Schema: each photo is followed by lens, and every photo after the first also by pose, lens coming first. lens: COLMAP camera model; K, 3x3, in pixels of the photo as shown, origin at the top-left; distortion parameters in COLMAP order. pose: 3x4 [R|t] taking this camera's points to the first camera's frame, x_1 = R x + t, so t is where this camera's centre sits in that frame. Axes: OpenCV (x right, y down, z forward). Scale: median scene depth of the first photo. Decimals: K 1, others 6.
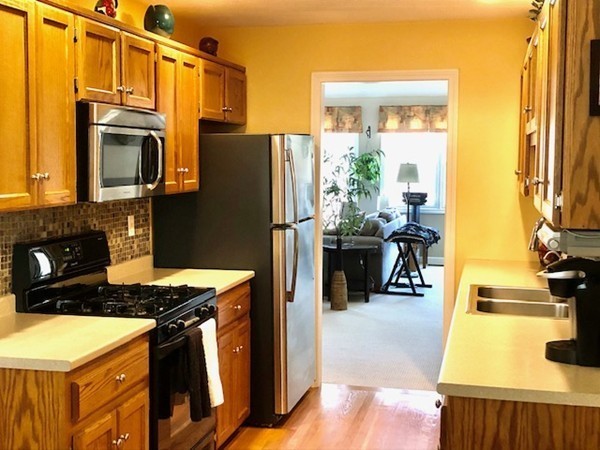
lens RADIAL K [[855.4, 0, 300.2], [0, 855.4, 213.4], [0, 0, 1]] dist [0.306842, -1.322256]
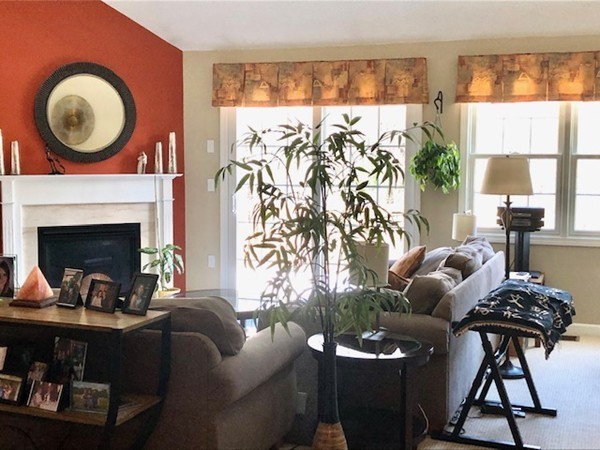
lens RADIAL K [[855.4, 0, 300.2], [0, 855.4, 213.4], [0, 0, 1]] dist [0.306842, -1.322256]
pose [[0.993314, 0.005546, -0.115313, 0.055877], [-0.004455, 0.999943, 0.009716, -0.025829], [0.115360, -0.009137, 0.993282, 0.422889]]
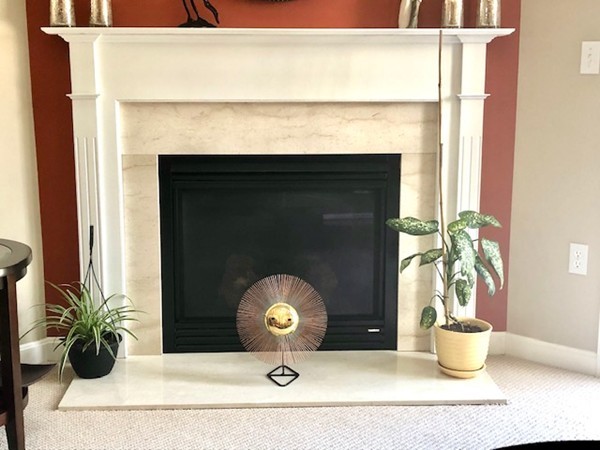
lens RADIAL K [[855.4, 0, 300.2], [0, 855.4, 213.4], [0, 0, 1]] dist [0.306842, -1.322256]
pose [[0.887561, 0.080690, -0.453569, -0.047828], [-0.029491, 0.992474, 0.118853, -0.023988], [0.459746, -0.092114, 0.883261, 0.817278]]
